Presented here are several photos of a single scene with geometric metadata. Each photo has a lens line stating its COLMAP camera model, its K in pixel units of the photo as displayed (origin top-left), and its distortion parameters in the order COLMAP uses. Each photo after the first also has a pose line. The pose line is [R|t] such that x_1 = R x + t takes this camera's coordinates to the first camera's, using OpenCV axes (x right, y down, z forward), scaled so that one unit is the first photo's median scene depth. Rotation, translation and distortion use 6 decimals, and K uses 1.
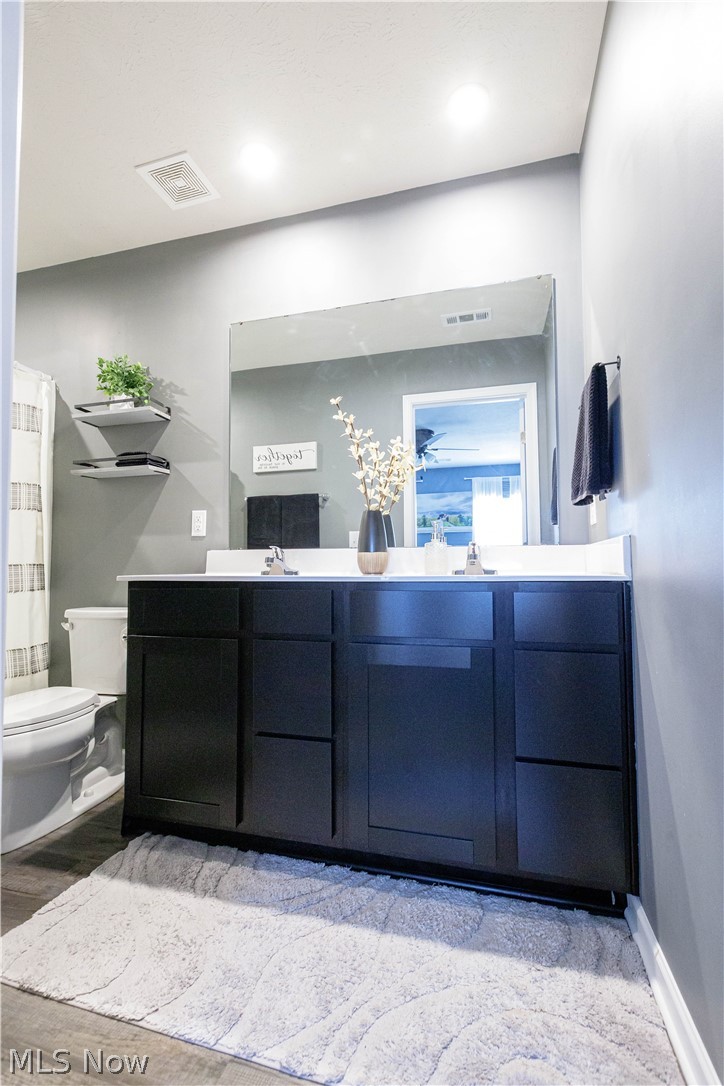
lens RADIAL K [[486.5, 0, 362.0], [0, 486.5, 543.0], [0, 0, 1]] dist [0.000944, 0.000185]
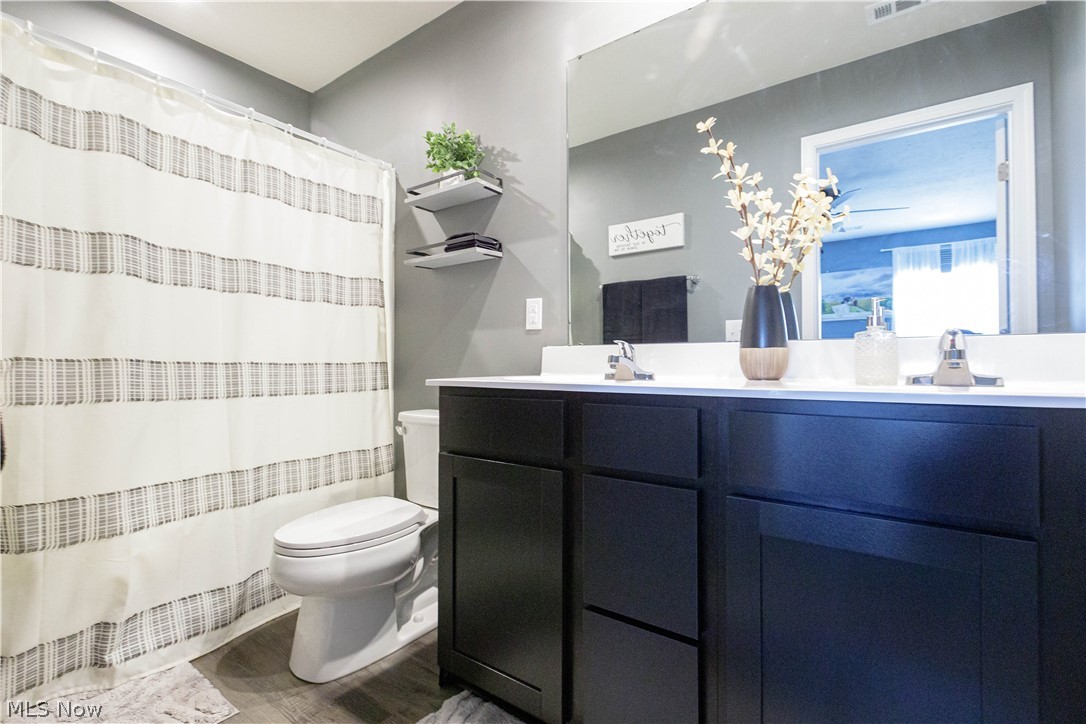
lens RADIAL K [[508.2, 0, 540.9], [0, 508.2, 358.7], [0, 0, 1]] dist [-0.000703, 0.000118]
pose [[0.930739, 0.000393, -0.365683, -0.006747], [0.015678, 0.999037, 0.040978, 0.000351], [0.365347, -0.043873, 0.929837, 0.194737]]
